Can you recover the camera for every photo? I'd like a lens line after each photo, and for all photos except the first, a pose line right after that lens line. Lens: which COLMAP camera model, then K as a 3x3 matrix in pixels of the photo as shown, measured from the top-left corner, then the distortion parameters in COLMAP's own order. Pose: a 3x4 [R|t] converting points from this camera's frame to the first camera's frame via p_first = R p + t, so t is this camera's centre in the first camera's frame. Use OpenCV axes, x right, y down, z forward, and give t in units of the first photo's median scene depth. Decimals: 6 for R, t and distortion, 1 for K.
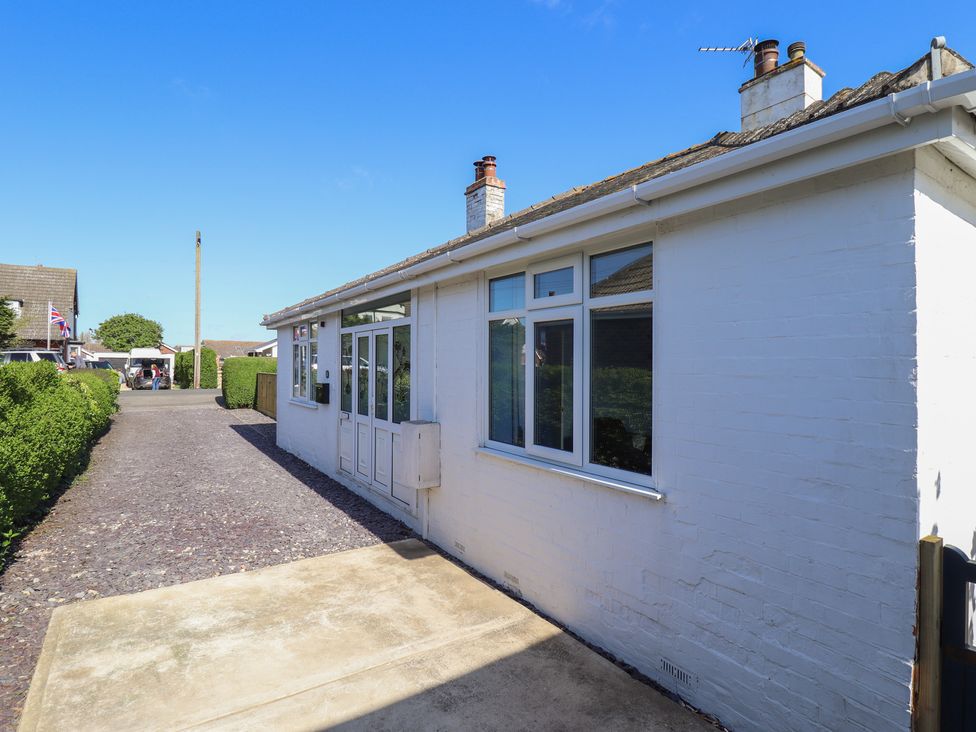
lens RADIAL K [[517.0, 0, 491.8], [0, 517.0, 363.1], [0, 0, 1]] dist [-0.017492, -0.002426]
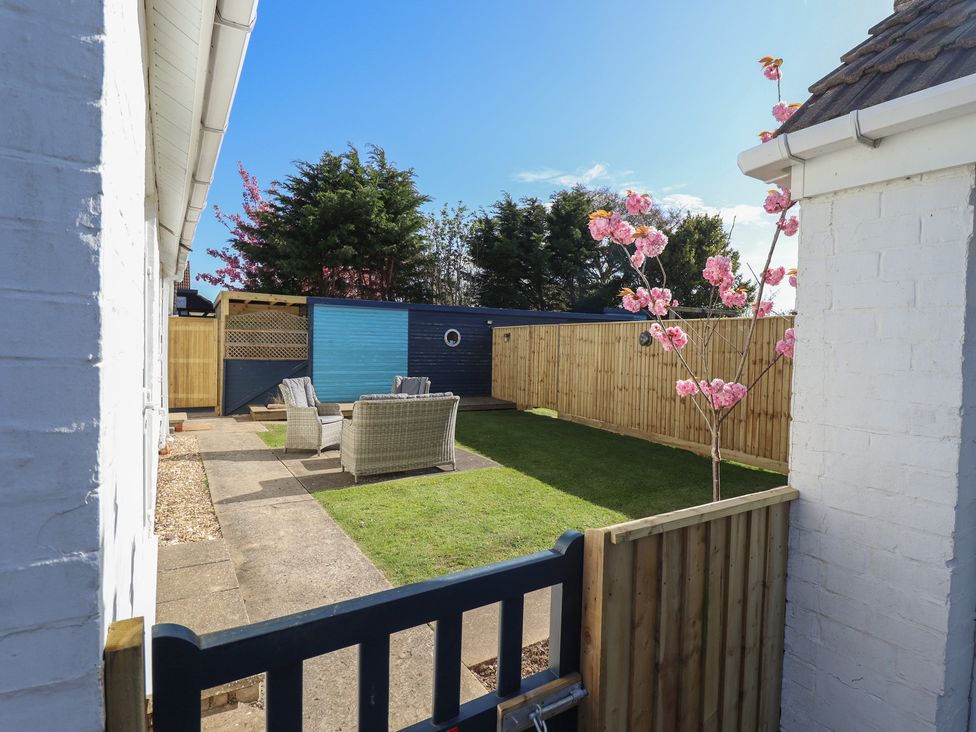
lens RADIAL K [[517.0, 0, 485.2], [0, 517.0, 358.2], [0, 0, 1]] dist [-0.017492, -0.002426]
pose [[0.039855, -0.032909, 0.998663, 0.476341], [-0.031304, 0.998926, 0.034167, 0.102338], [-0.998715, -0.032623, 0.038782, 0.706910]]
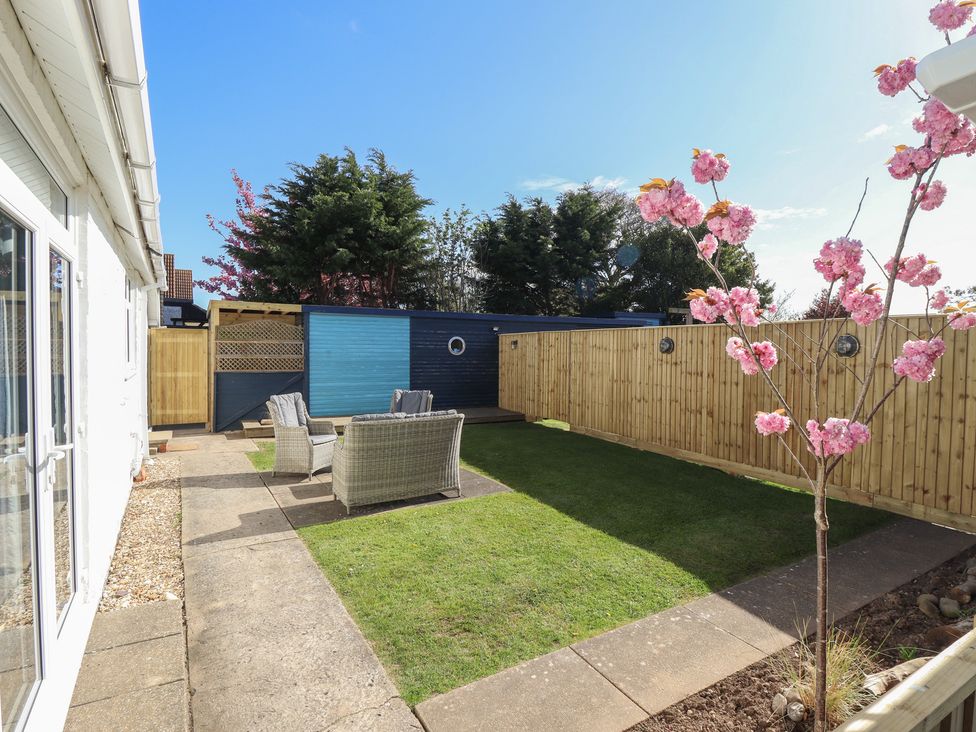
lens RADIAL K [[517.0, 0, 485.1], [0, 517.0, 361.2], [0, 0, 1]] dist [-0.017492, -0.002426]
pose [[0.050314, -0.029160, 0.998308, 0.560875], [-0.017587, 0.999393, 0.030078, 0.094801], [-0.998579, -0.019070, 0.049771, 0.712360]]
